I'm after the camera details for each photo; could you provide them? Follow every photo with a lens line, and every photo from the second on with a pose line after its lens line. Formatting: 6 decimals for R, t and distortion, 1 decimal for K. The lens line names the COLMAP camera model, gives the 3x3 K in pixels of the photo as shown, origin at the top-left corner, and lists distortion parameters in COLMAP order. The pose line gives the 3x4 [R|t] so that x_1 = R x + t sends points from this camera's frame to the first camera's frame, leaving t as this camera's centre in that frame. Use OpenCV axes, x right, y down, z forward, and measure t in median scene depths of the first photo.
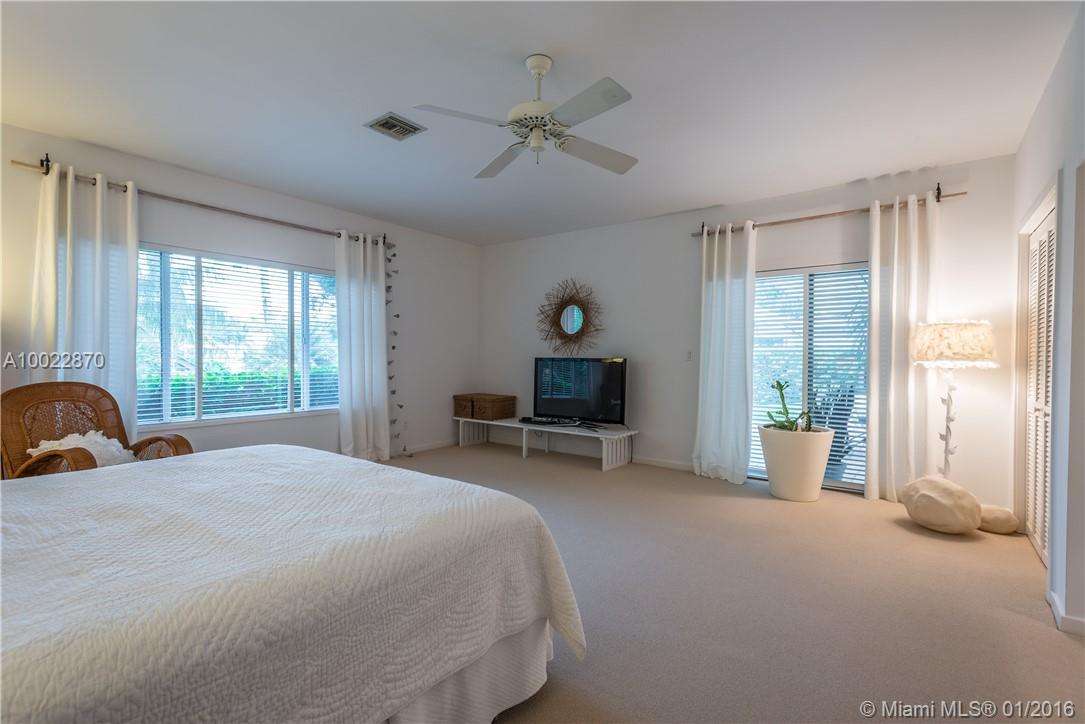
lens RADIAL K [[504.2, 0, 536.0], [0, 504.2, 358.8], [0, 0, 1]] dist [0.001449, -0.001543]
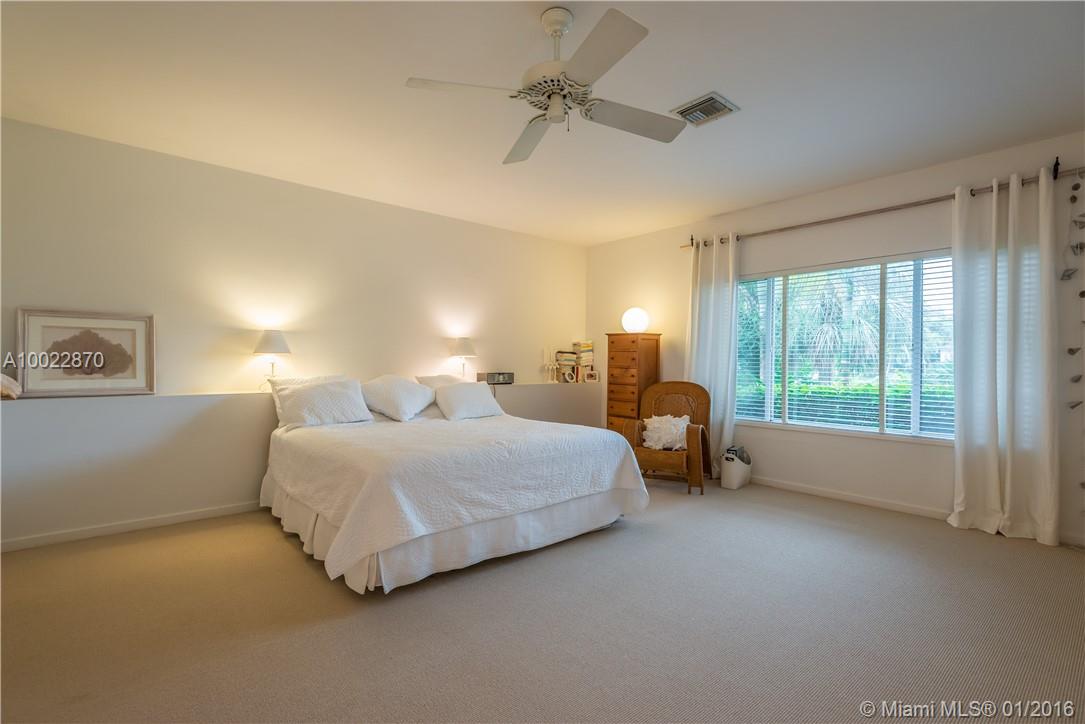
lens RADIAL K [[504.2, 0, 536.3], [0, 504.2, 366.7], [0, 0, 1]] dist [0.001449, -0.001543]
pose [[-0.216883, 0.001630, -0.976196, 0.433778], [-0.011490, 0.999925, 0.004223, -0.001119], [0.976130, 0.012133, -0.216848, 0.581889]]
